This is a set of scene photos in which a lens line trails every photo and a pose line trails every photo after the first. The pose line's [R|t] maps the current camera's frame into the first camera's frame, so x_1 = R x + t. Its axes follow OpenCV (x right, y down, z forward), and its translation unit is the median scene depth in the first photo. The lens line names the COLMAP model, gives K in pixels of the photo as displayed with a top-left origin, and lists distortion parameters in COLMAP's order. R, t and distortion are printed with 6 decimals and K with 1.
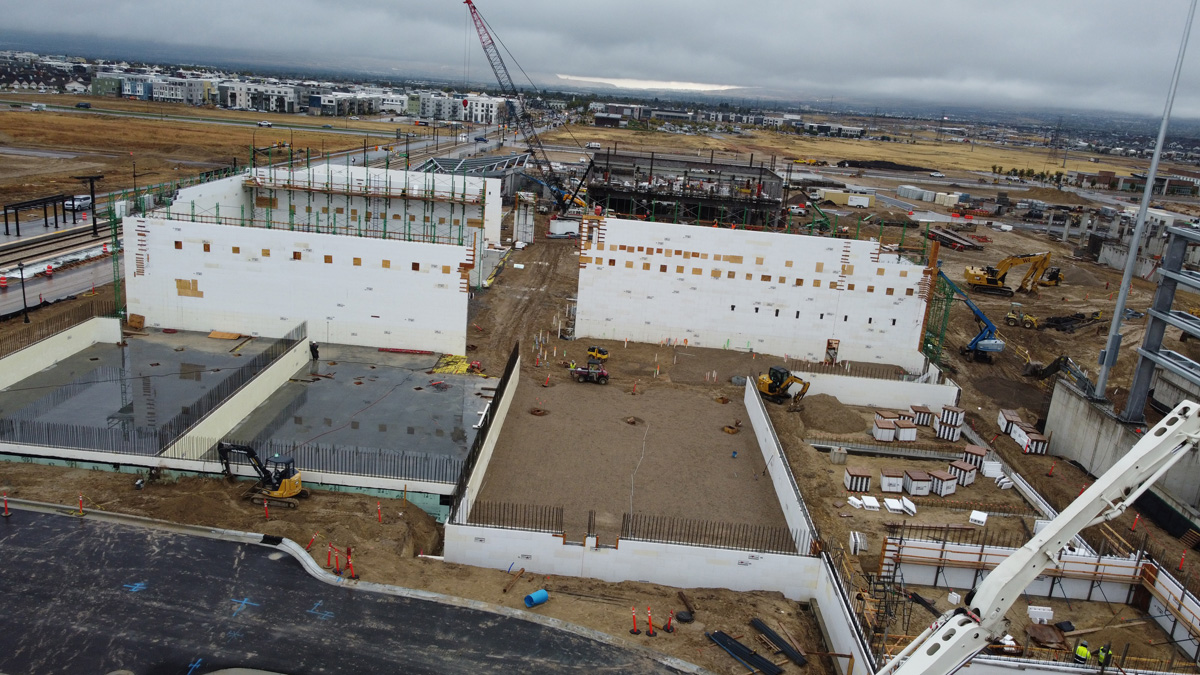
lens RADIAL K [[918.2, 0, 600.2], [0, 918.2, 338.6], [0, 0, 1]] dist [-0.003007, 0.000463]
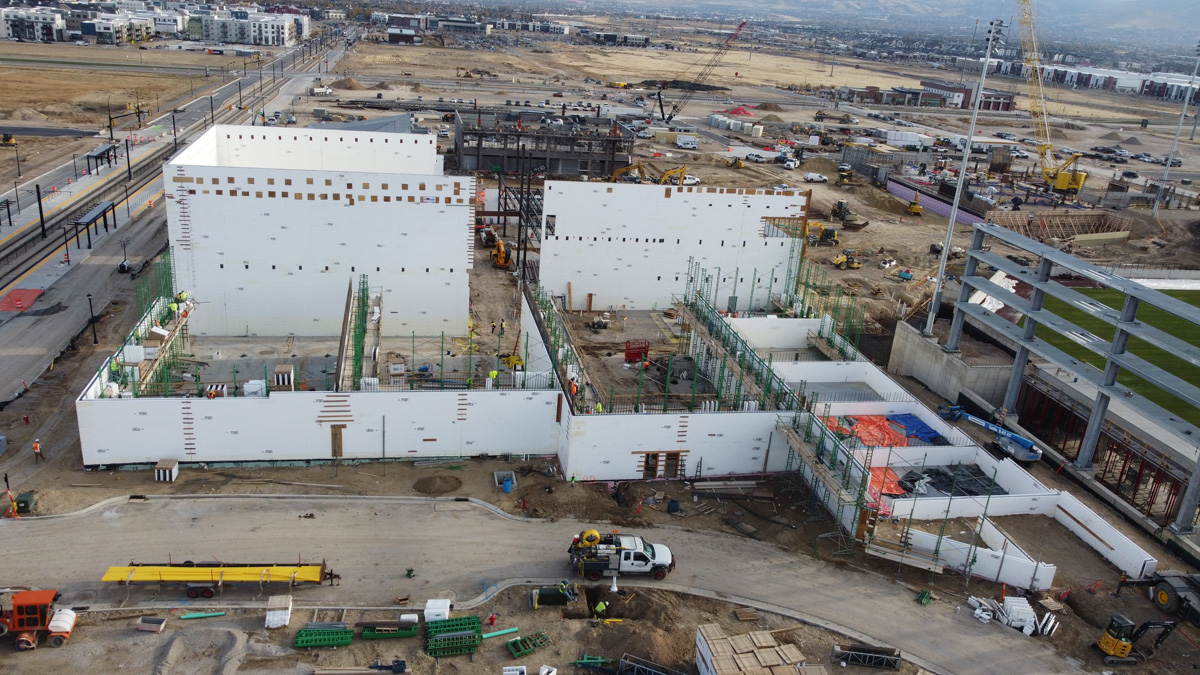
lens RADIAL K [[918.2, 0, 601.2], [0, 918.2, 338.6], [0, 0, 1]] dist [-0.003007, 0.000463]
pose [[0.972175, -0.086762, 0.217594, -0.223806], [0.064281, 0.992031, 0.108359, -0.095266], [-0.225262, -0.091357, 0.970006, -0.240618]]
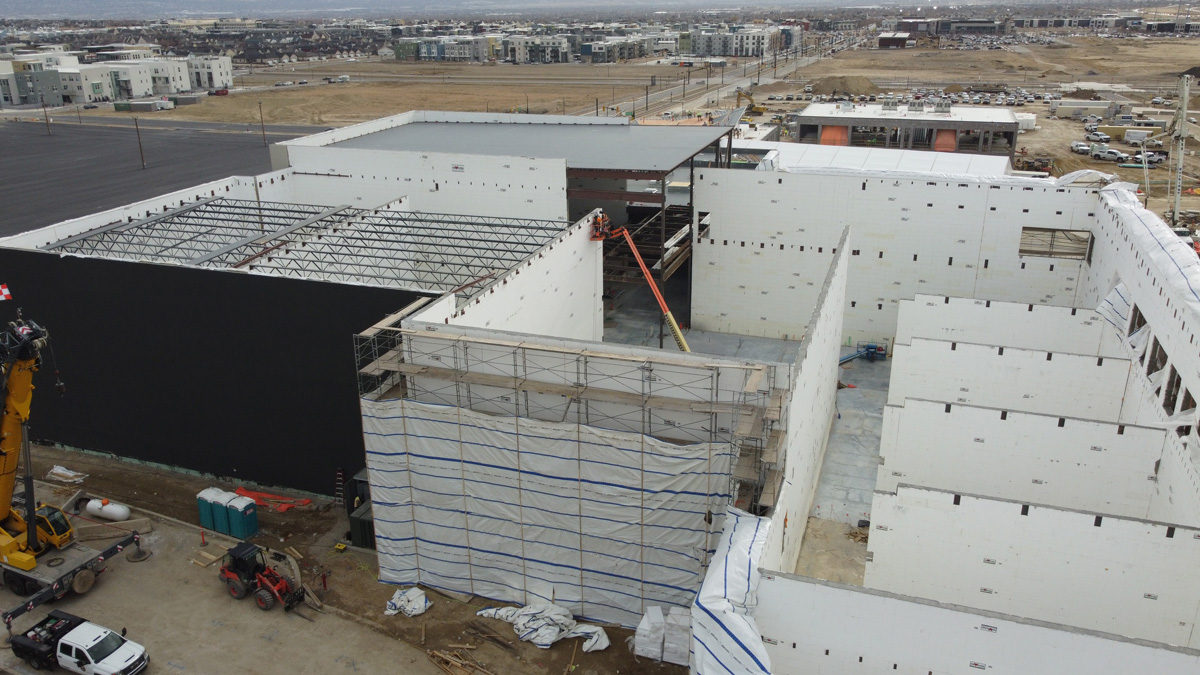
lens RADIAL K [[918.2, 0, 598.0], [0, 918.2, 340.1], [0, 0, 1]] dist [-0.003007, 0.000463]
pose [[0.949082, 0.019005, -0.314455, 0.194273], [0.005327, 0.997068, 0.076338, -0.070598], [0.314984, -0.074126, 0.946198, 0.028291]]
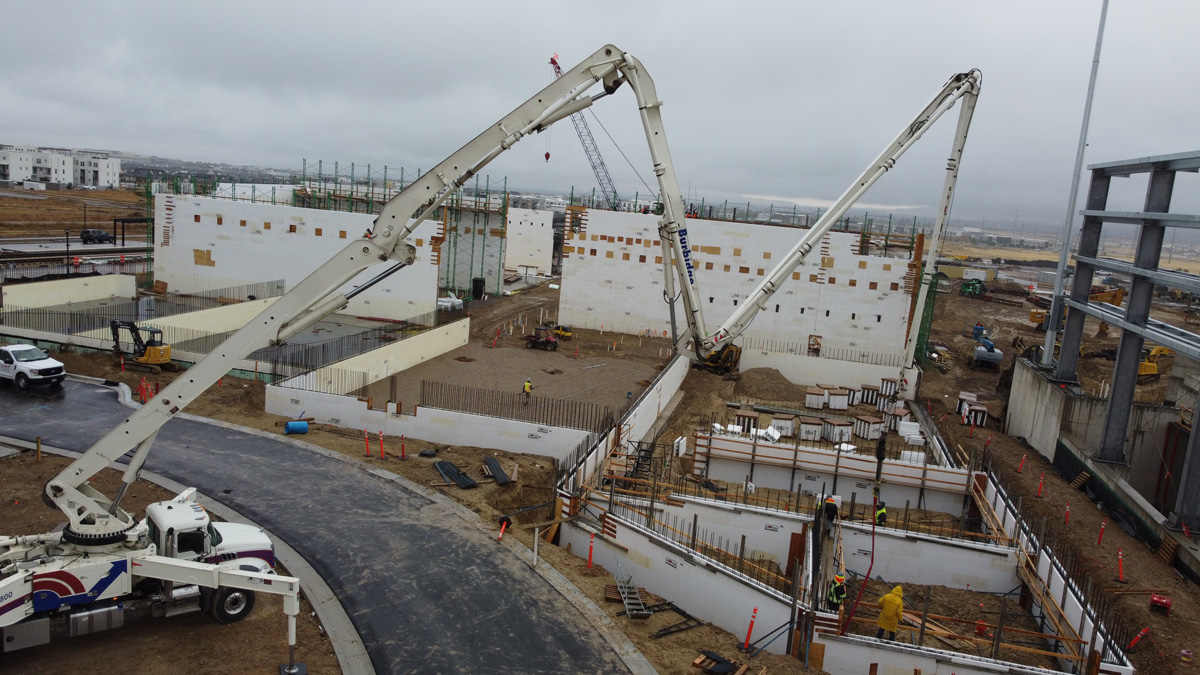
lens RADIAL K [[918.2, 0, 598.7], [0, 918.2, 339.7], [0, 0, 1]] dist [-0.003007, 0.000463]
pose [[0.980673, 0.033114, -0.192829, 0.220232], [-0.056510, 0.991508, -0.117126, 0.134162], [0.187313, 0.125760, 0.974217, 0.012182]]
